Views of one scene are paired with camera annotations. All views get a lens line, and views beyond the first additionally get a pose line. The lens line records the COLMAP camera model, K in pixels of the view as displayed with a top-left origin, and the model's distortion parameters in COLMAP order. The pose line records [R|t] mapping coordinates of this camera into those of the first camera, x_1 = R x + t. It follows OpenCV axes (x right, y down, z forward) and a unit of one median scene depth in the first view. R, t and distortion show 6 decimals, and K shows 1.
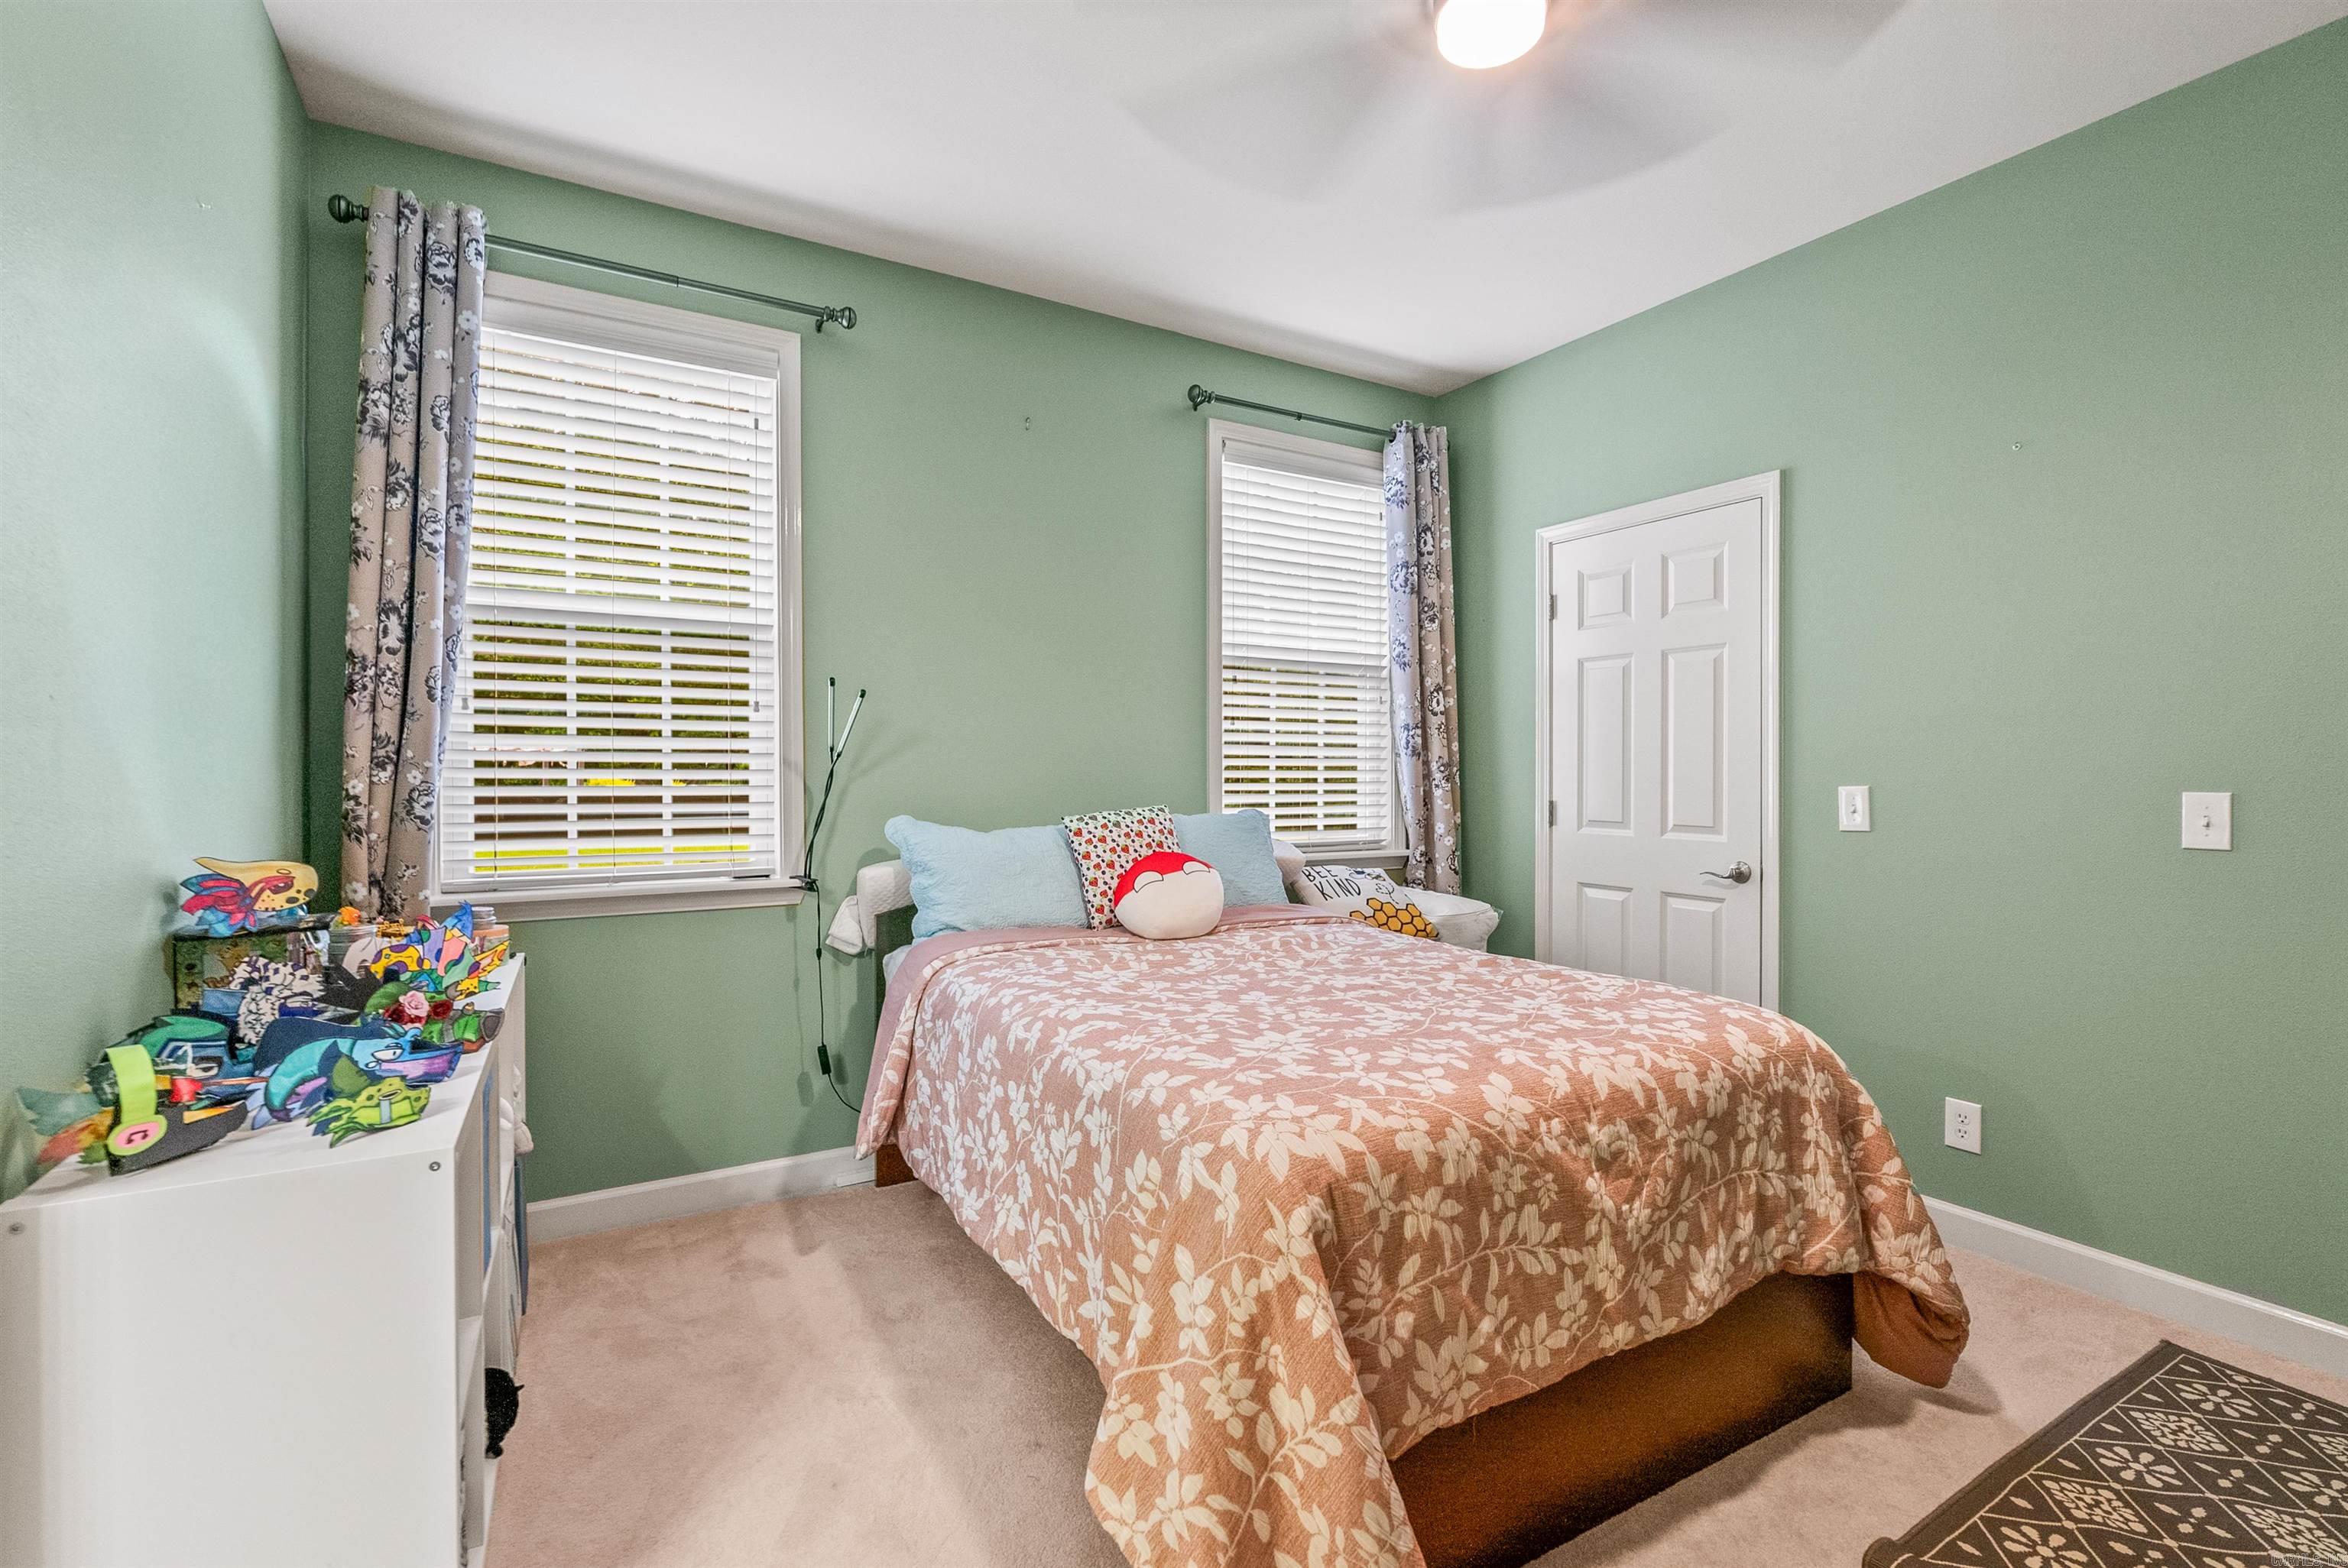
lens RADIAL K [[1043.0, 0, 1177.4], [0, 1043.0, 774.6], [0, 0, 1]] dist [-0.004543, -0.000456]
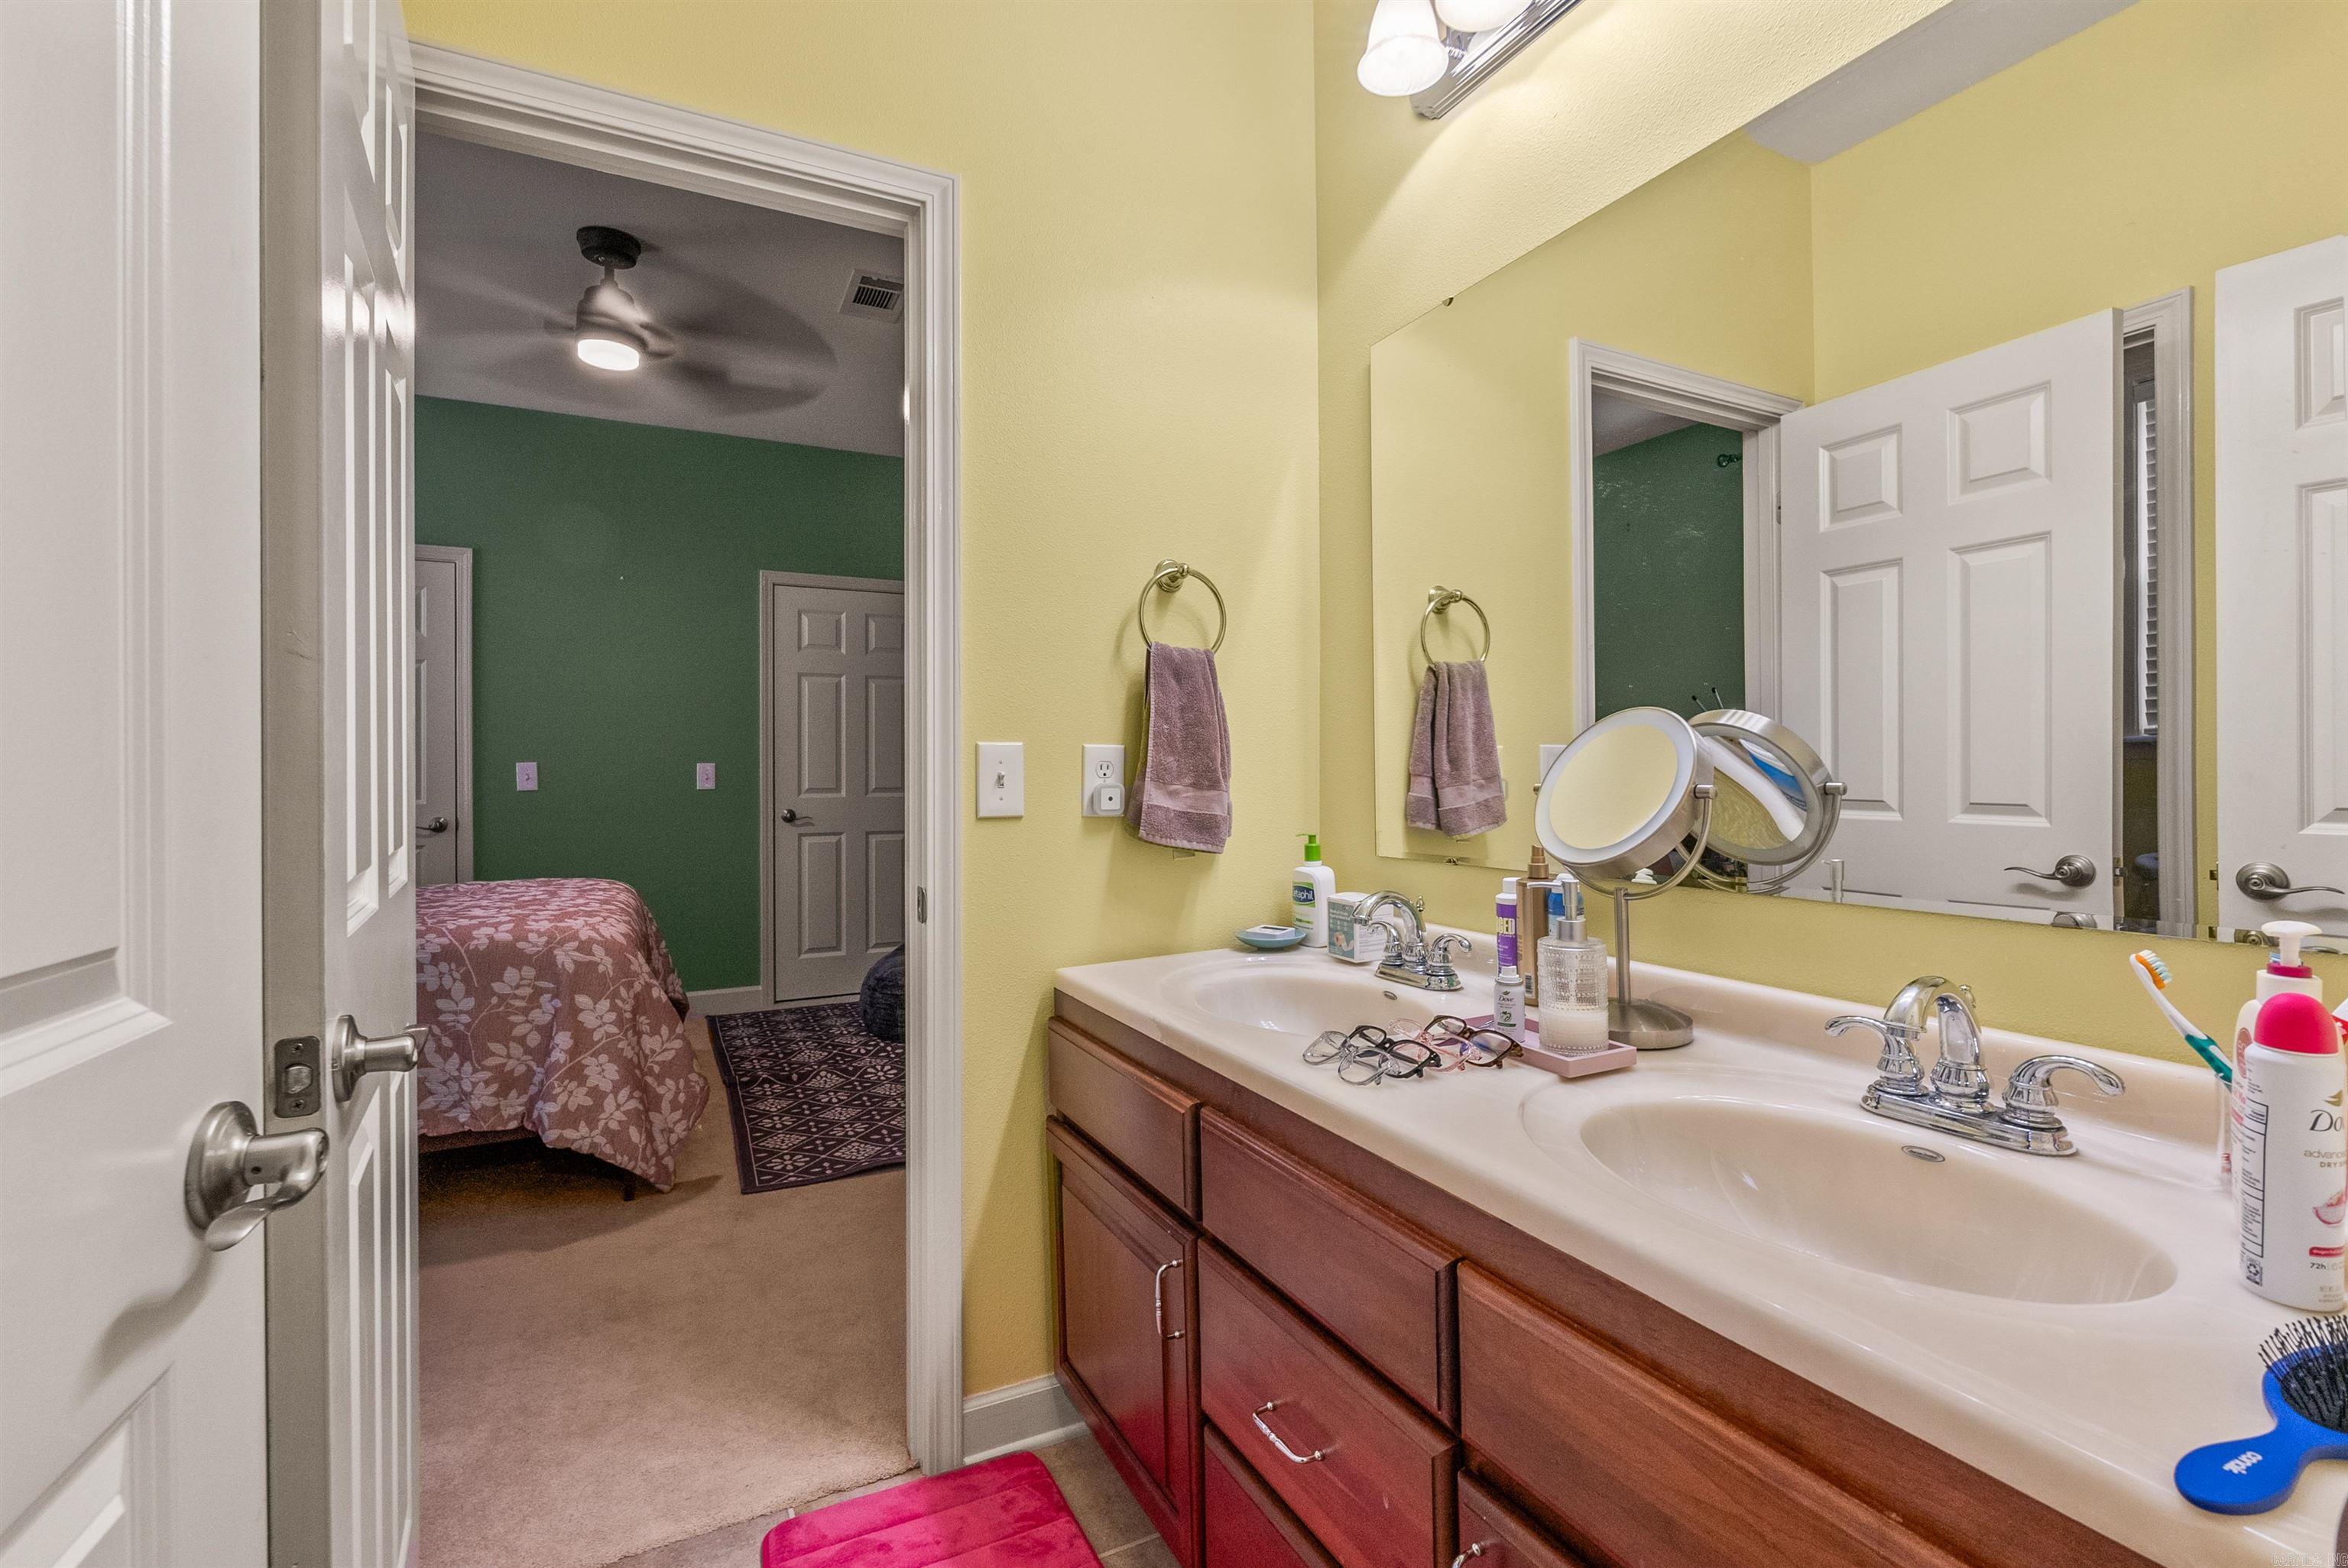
lens RADIAL K [[1043.0, 0, 1177.4], [0, 1043.0, 774.6], [0, 0, 1]] dist [-0.004543, -0.000456]
pose [[0.059272, -0.005777, 0.998225, -1.817473], [0.009570, 0.999941, 0.005218, 0.062371], [-0.998196, 0.009244, 0.059324, -0.181507]]
